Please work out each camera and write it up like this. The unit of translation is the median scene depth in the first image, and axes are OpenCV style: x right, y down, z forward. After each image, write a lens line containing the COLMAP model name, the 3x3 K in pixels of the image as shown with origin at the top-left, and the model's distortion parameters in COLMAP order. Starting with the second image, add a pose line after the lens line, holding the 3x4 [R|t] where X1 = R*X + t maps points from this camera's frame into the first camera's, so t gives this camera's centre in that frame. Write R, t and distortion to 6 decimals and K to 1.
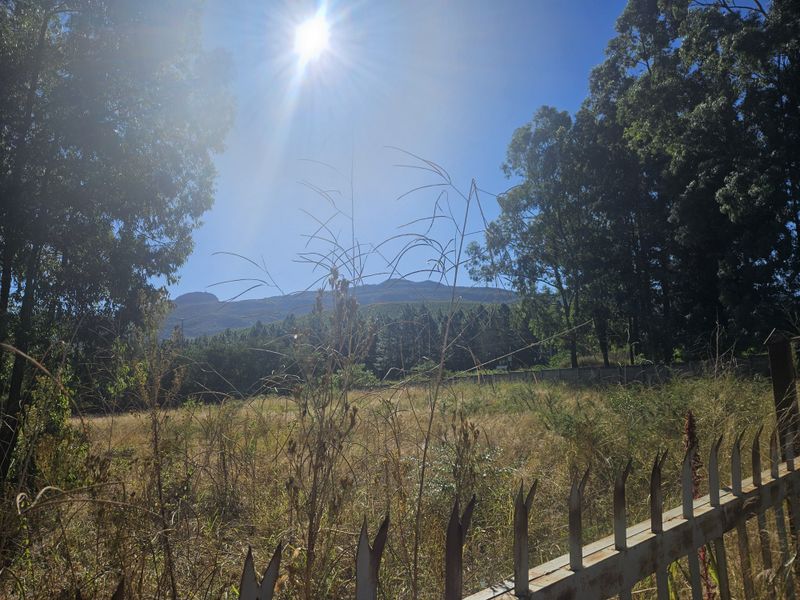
lens RADIAL K [[541.5, 0, 411.7], [0, 541.5, 302.9], [0, 0, 1]] dist [0.053413, -0.000738]
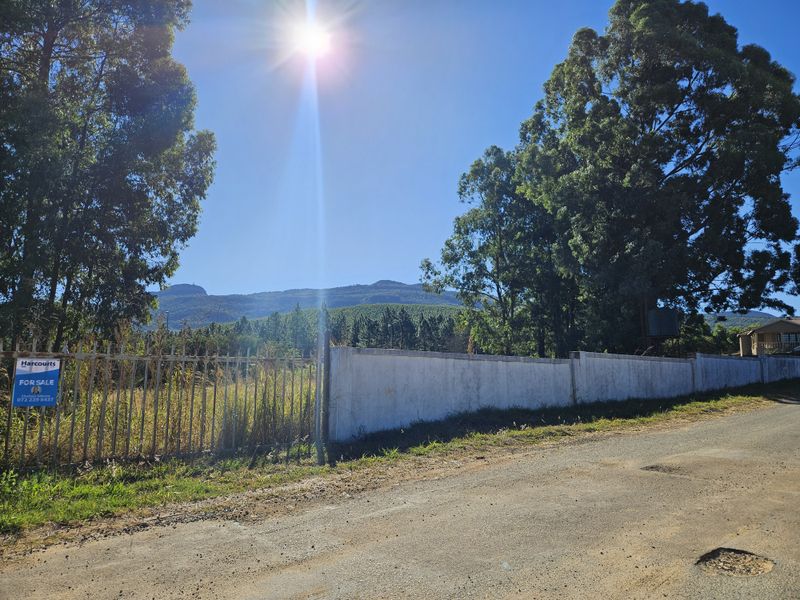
lens RADIAL K [[542.7, 0, 399.1], [0, 542.7, 310.3], [0, 0, 1]] dist [0.060973, -0.001492]
pose [[0.998812, 0.048216, -0.007048, 0.061998], [-0.048140, 0.998784, 0.010591, -0.010966], [0.007550, -0.010239, 0.999919, -0.141386]]
